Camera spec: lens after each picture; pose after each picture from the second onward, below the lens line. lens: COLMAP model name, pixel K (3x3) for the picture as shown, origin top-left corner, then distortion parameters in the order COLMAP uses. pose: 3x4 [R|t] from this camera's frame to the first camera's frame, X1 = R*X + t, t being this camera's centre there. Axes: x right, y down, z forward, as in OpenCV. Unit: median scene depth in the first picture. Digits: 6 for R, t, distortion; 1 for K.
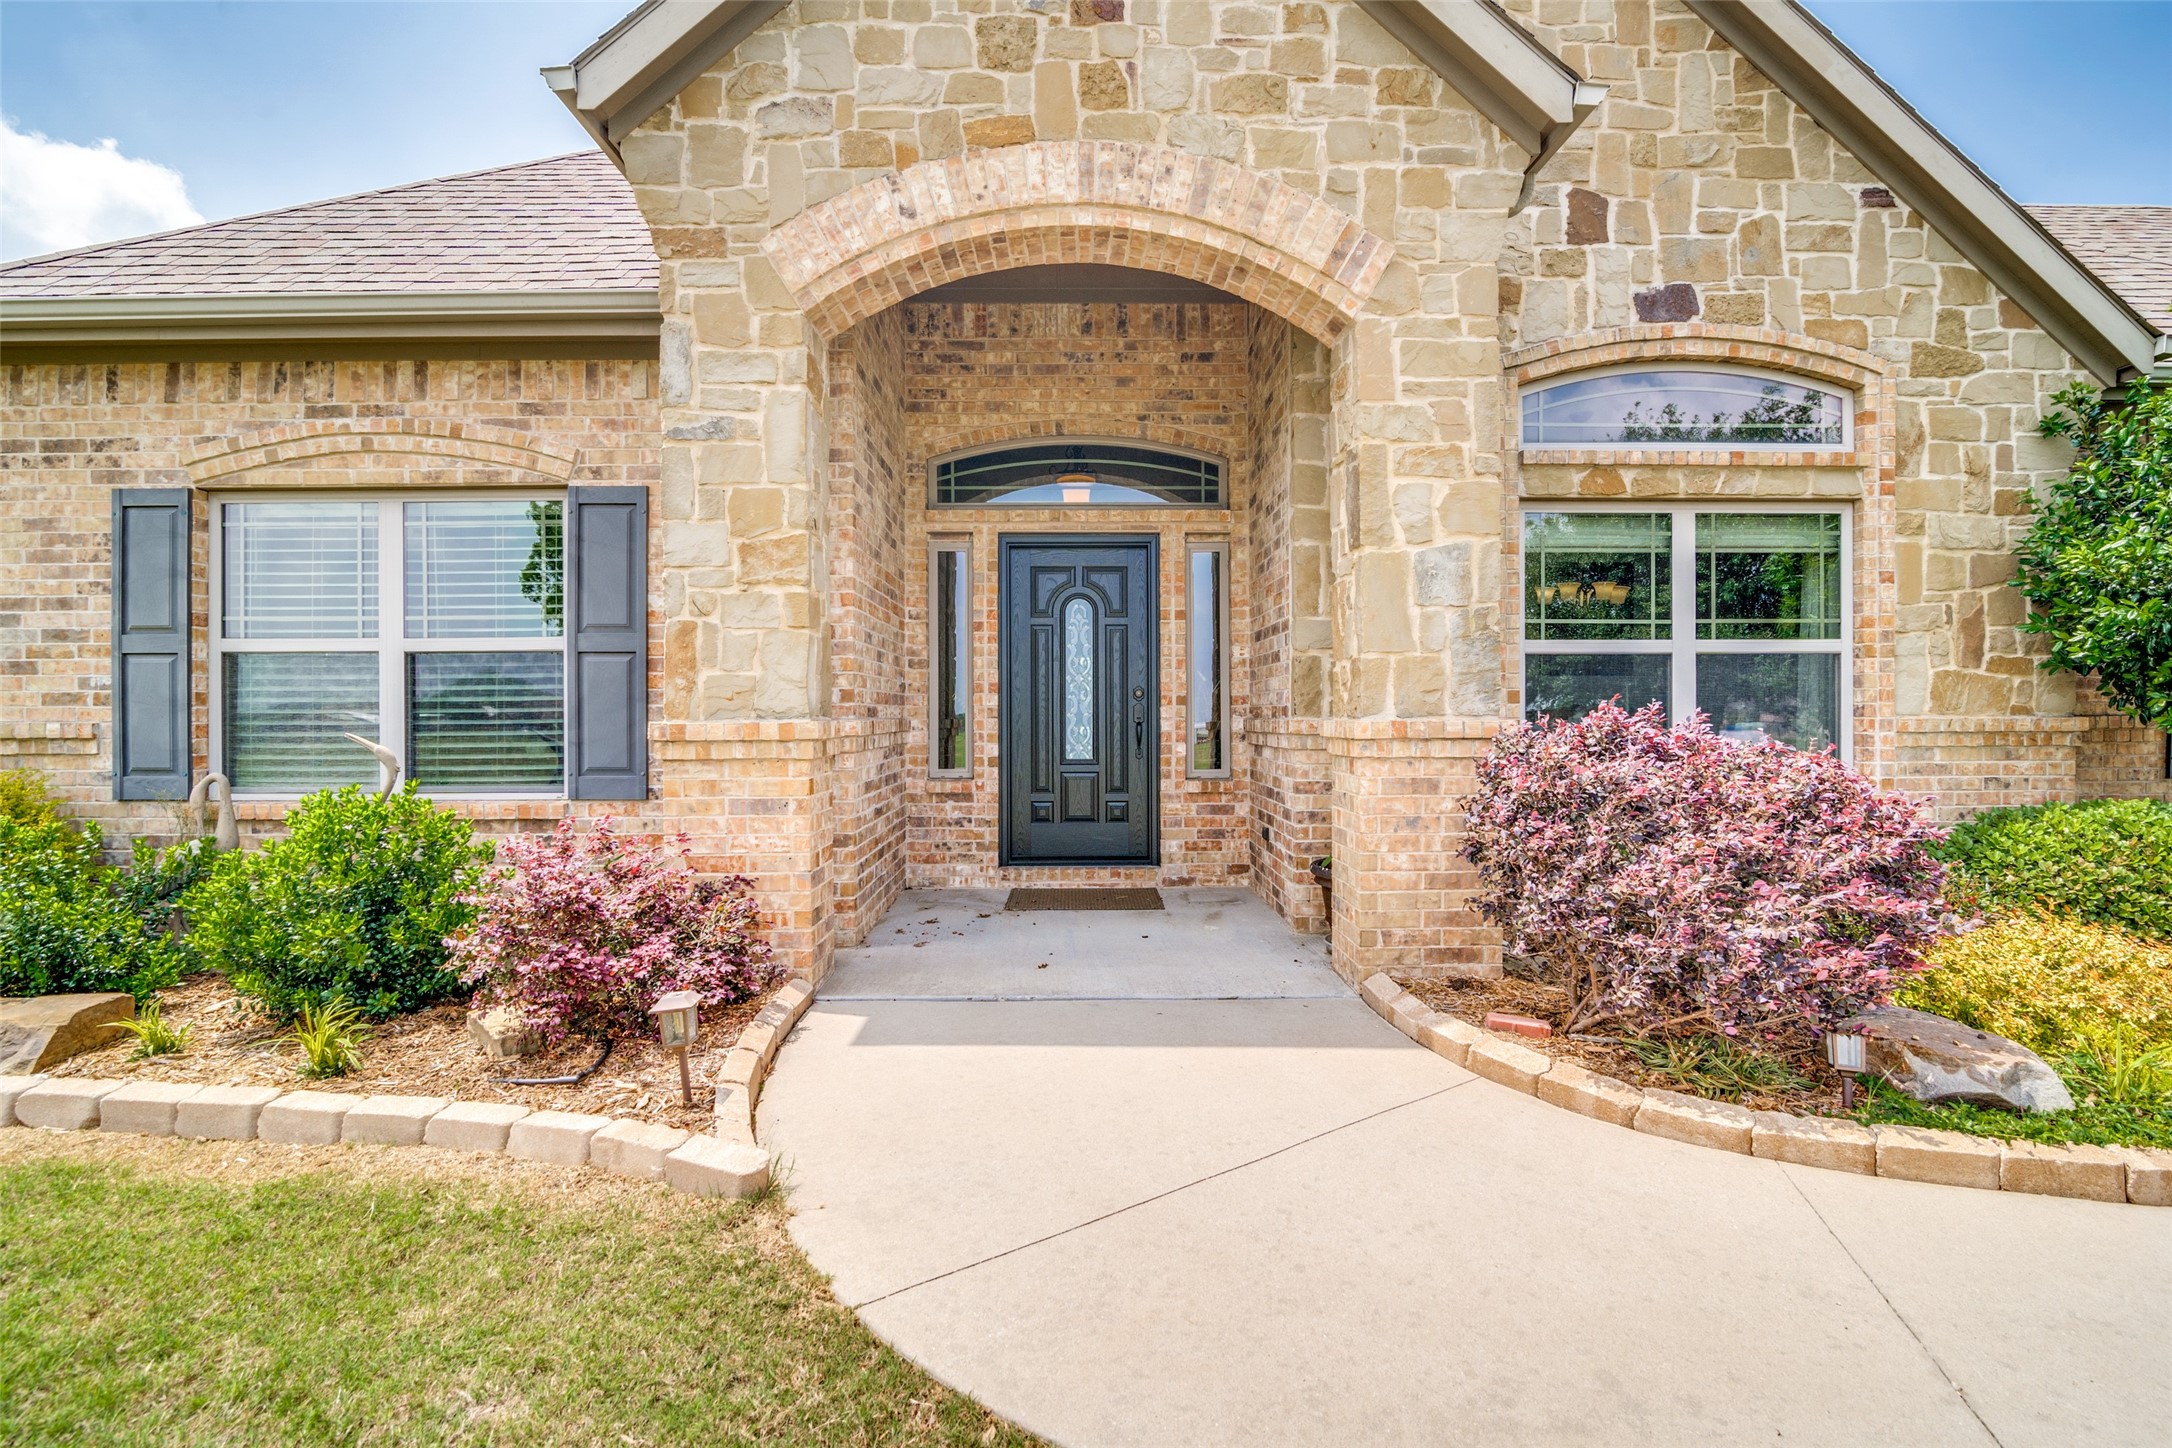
lens RADIAL K [[1010.7, 0, 1084.5], [0, 1010.7, 709.7], [0, 0, 1]] dist [0.000721, -0.000016]
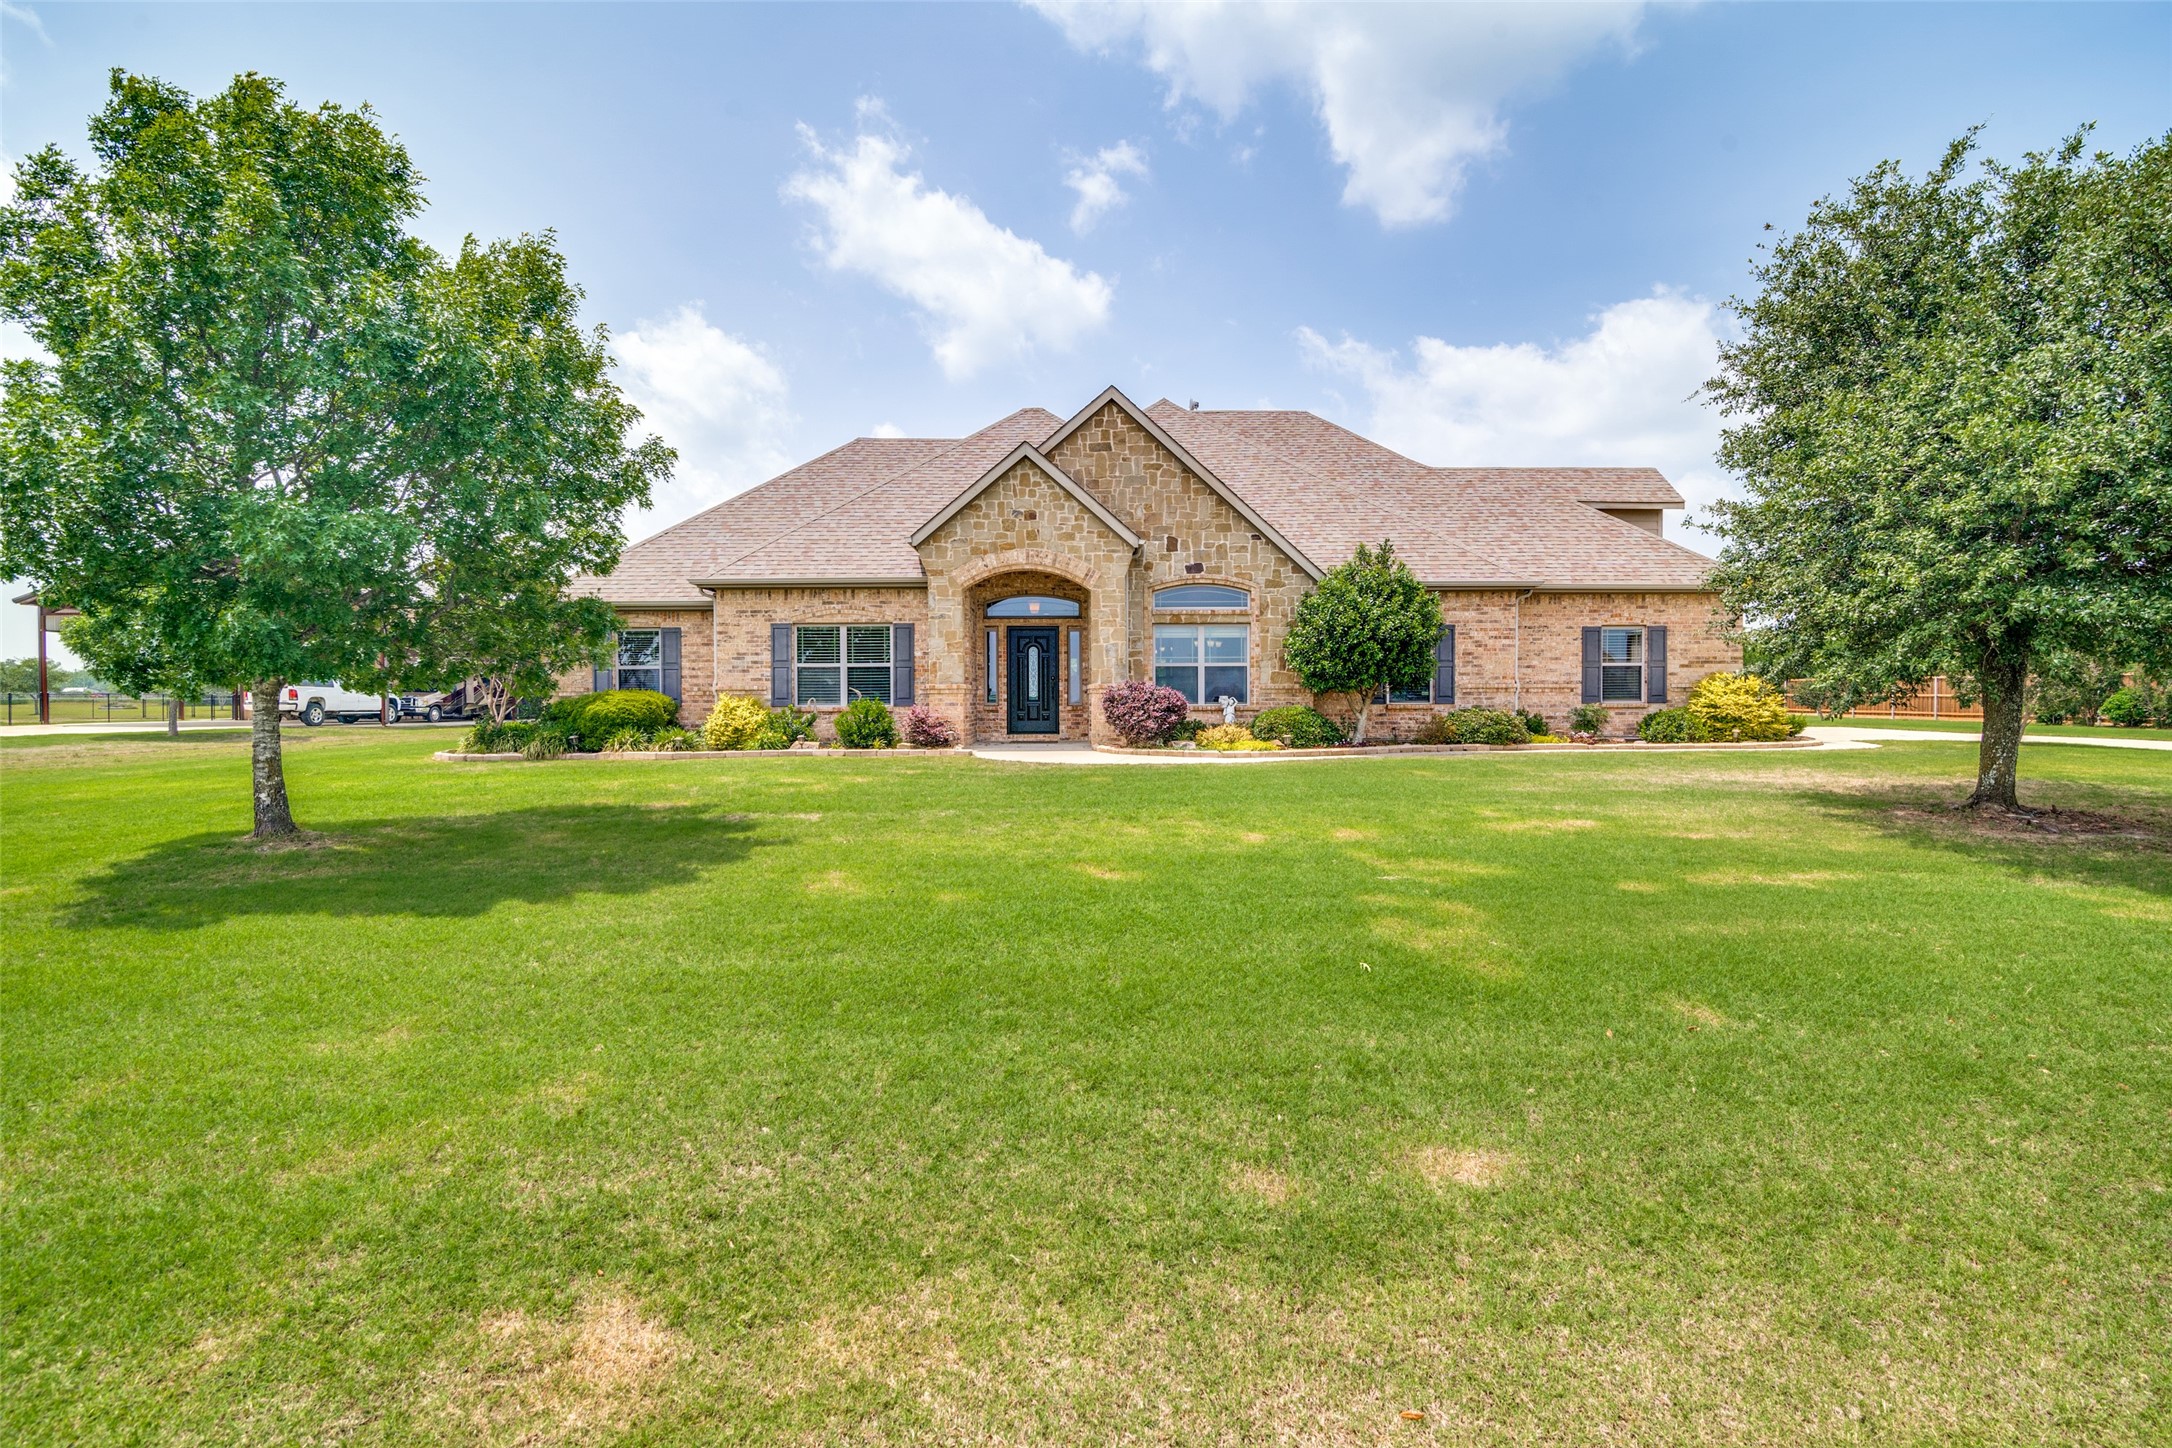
lens RADIAL K [[1010.7, 0, 1084.6], [0, 1010.7, 722.6], [0, 0, 1]] dist [0.000721, -0.000016]
pose [[0.999997, -0.000572, -0.002580, 0.197817], [0.000646, 0.999588, 0.028704, 0.039074], [0.002563, -0.028705, 0.999585, -2.568416]]
